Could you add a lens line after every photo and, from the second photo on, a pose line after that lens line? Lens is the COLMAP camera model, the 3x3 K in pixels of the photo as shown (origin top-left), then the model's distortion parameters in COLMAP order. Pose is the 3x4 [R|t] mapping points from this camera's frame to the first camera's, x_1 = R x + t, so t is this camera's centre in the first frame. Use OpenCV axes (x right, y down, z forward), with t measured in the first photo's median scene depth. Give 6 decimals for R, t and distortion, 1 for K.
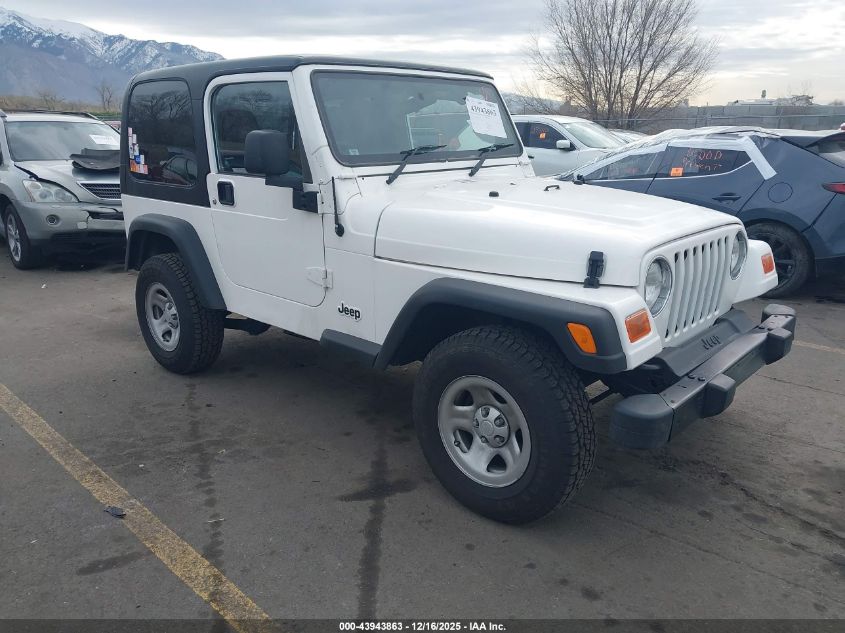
lens RADIAL K [[658.7, 0, 424.9], [0, 658.7, 313.8], [0, 0, 1]] dist [0.031109, -0.024864]
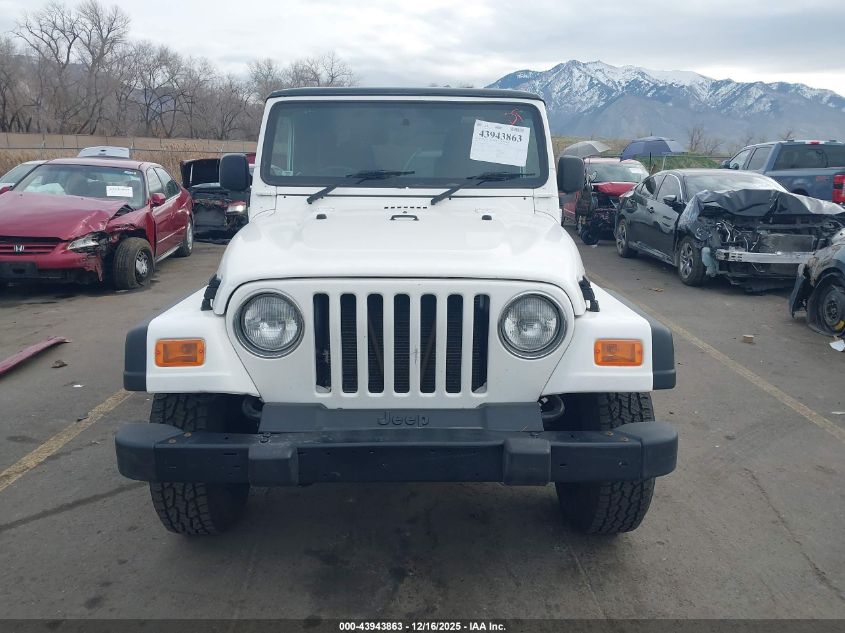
lens RADIAL K [[658.7, 0, 423.2], [0, 658.7, 316.3], [0, 0, 1]] dist [0.031109, -0.024864]
pose [[0.693454, 0.171986, -0.699673, 0.862744], [-0.209508, 0.977264, 0.032575, -0.096049], [0.689368, 0.123998, 0.713720, 0.404140]]
